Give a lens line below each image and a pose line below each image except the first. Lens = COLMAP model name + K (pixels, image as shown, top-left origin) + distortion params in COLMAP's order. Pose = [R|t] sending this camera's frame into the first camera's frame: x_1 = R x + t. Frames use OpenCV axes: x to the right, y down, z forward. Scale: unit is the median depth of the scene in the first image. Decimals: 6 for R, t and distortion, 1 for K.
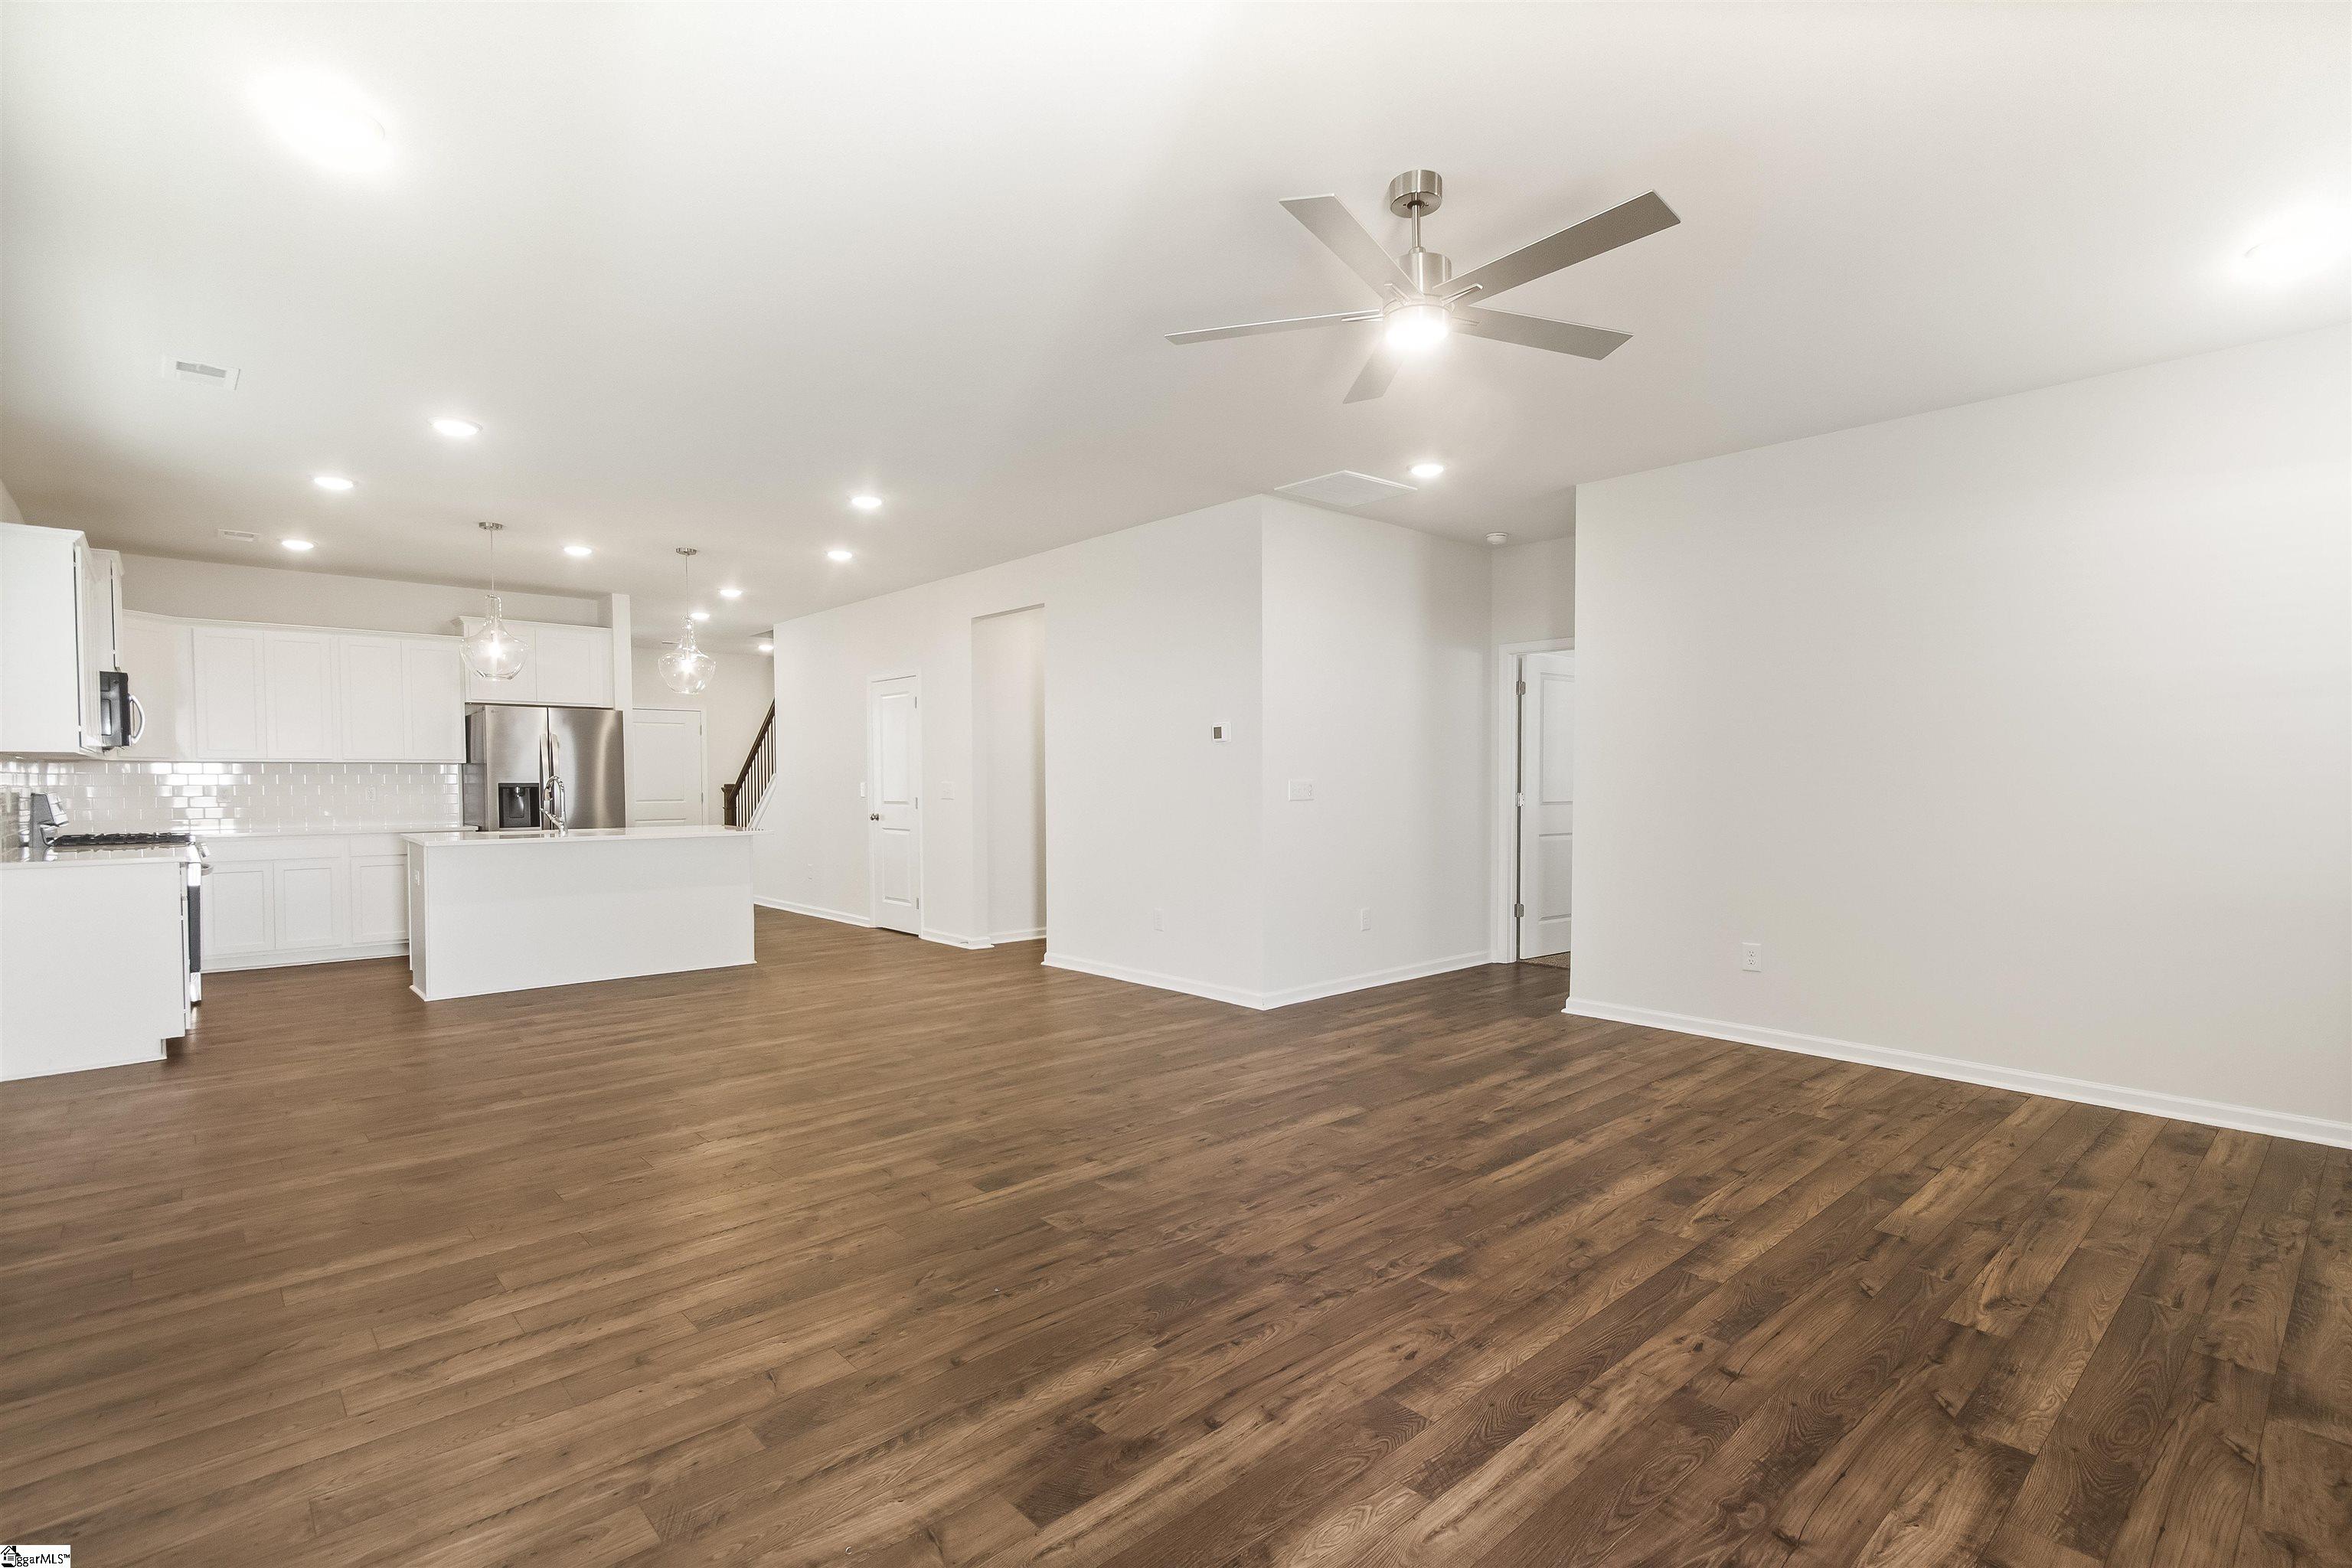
lens RADIAL K [[1122.9, 0, 1199.4], [0, 1122.9, 787.8], [0, 0, 1]] dist [0.004926, -0.001347]
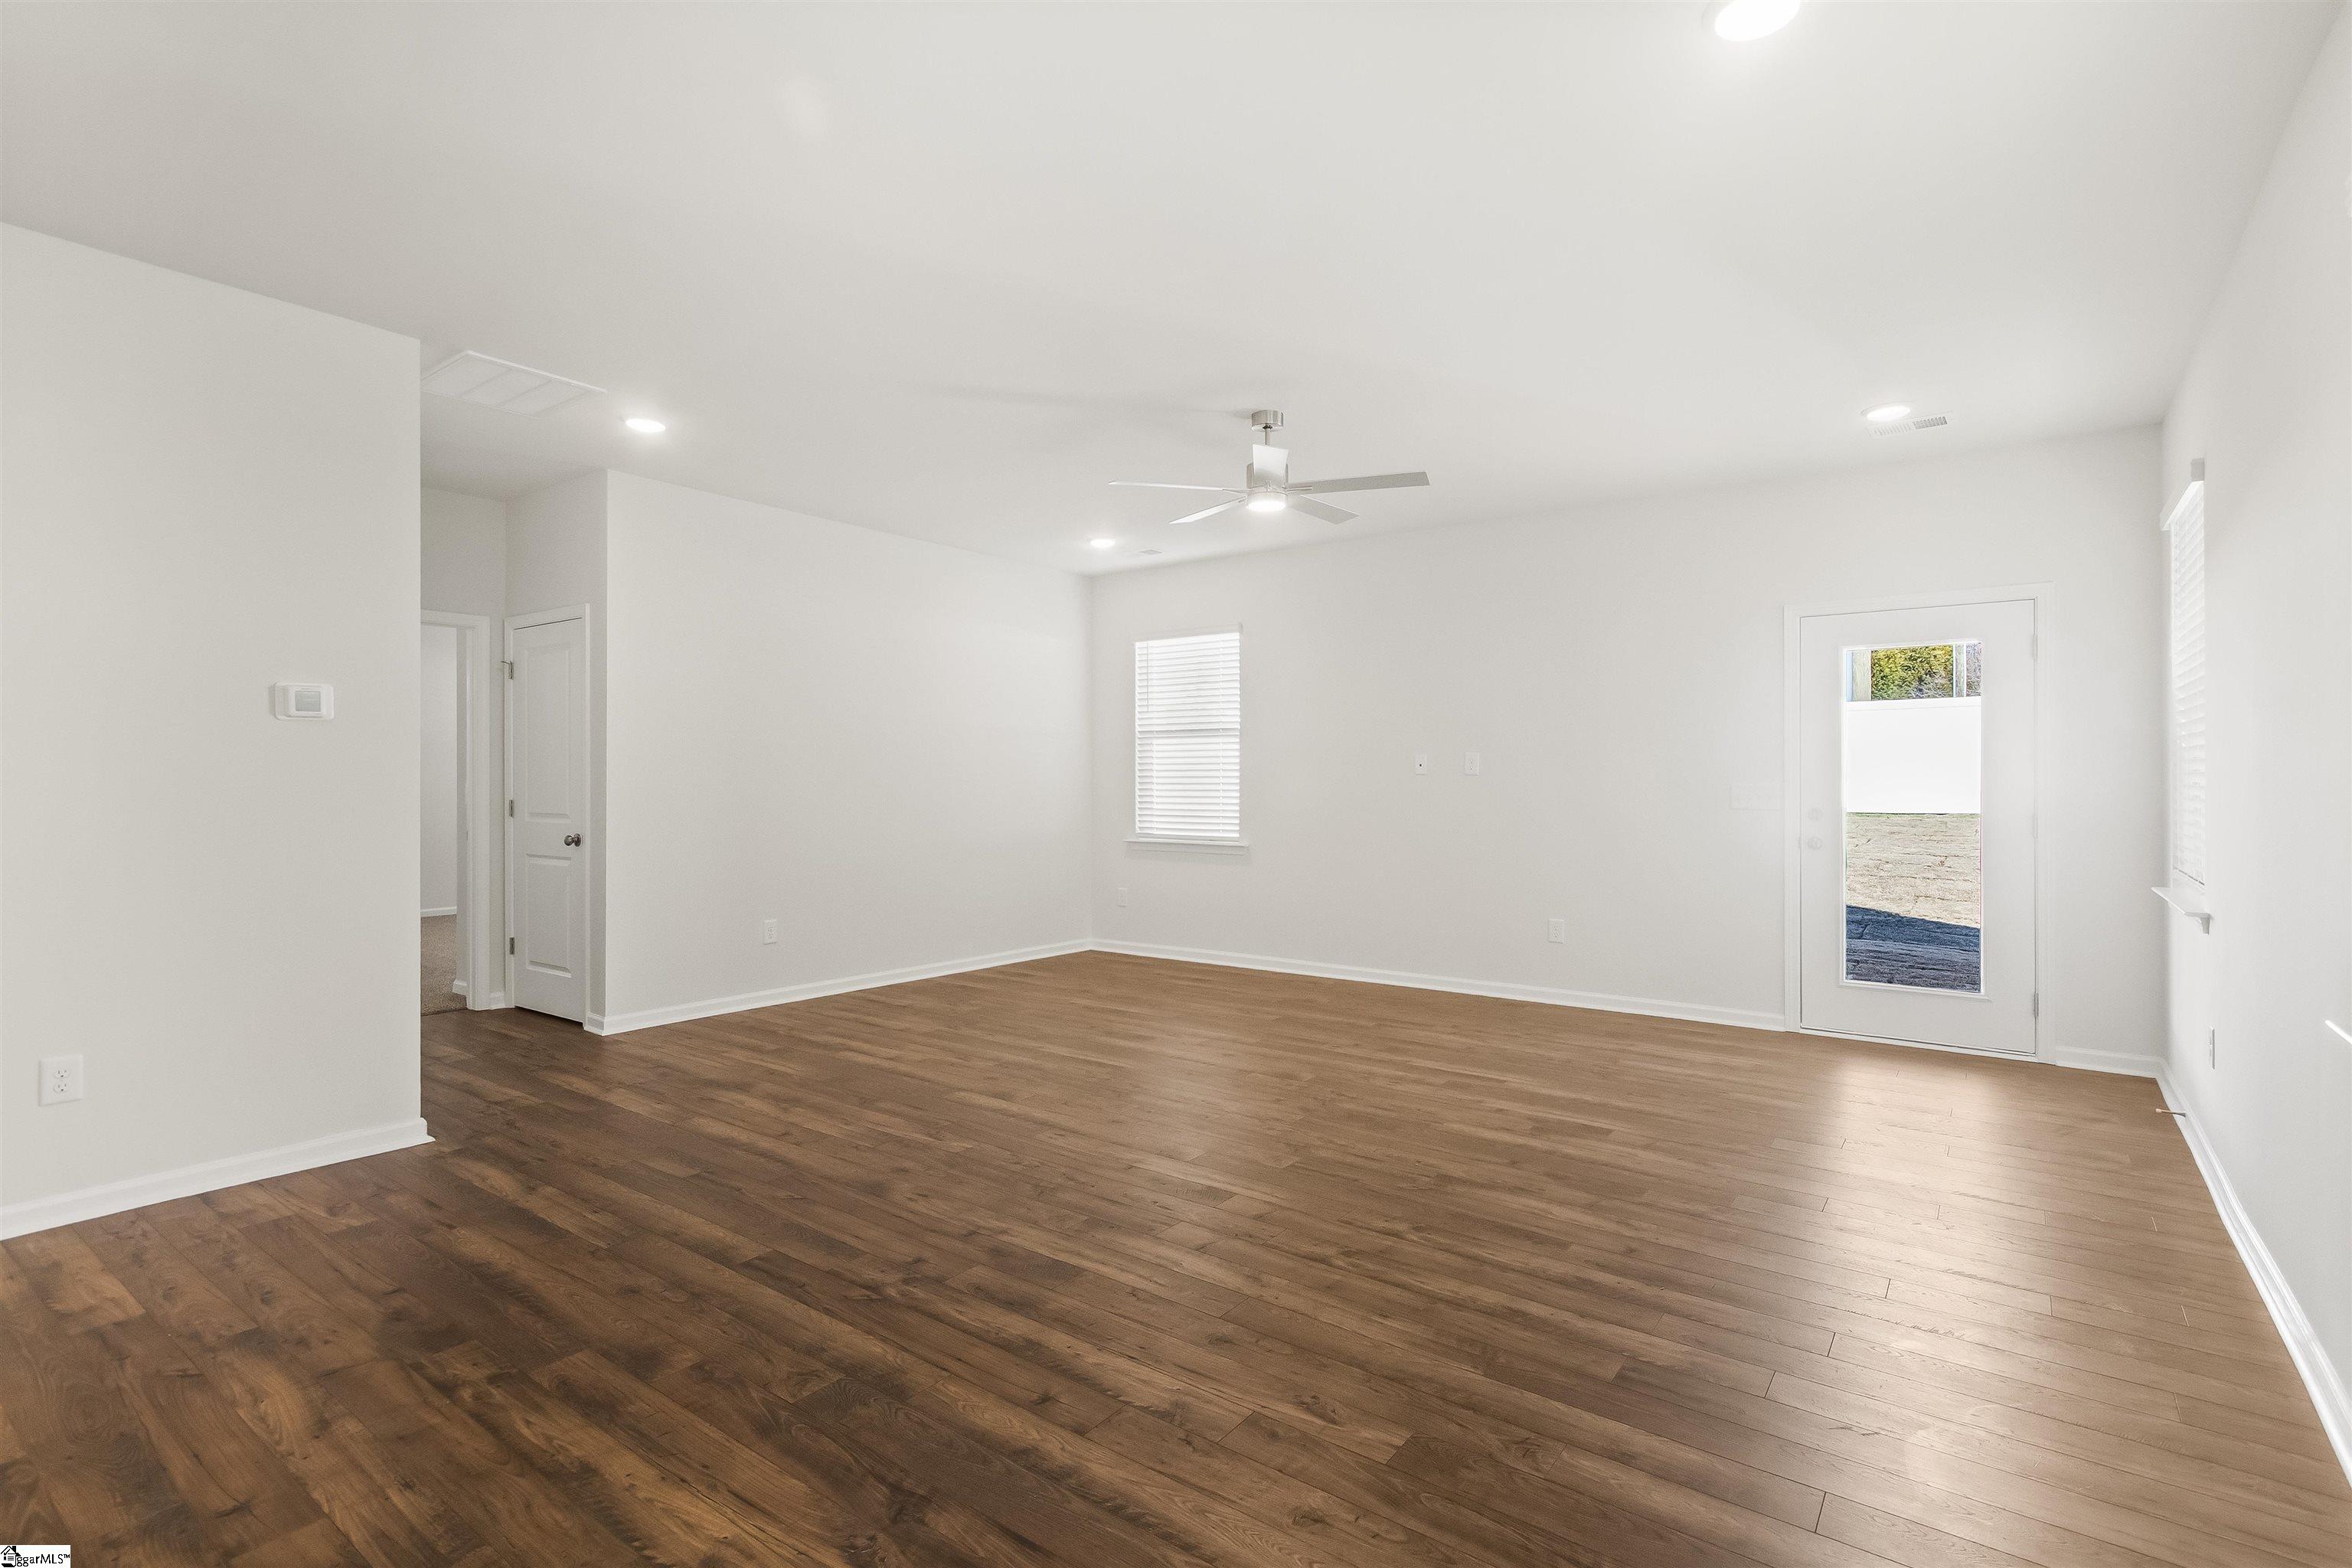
lens RADIAL K [[1122.9, 0, 1173.6], [0, 1122.9, 778.5], [0, 0, 1]] dist [0.004926, -0.001347]
pose [[-0.190643, 0.001833, 0.981658, -1.253436], [0.006995, 0.999975, -0.000508, -0.013285], [-0.981635, 0.006770, -0.190651, 1.335621]]
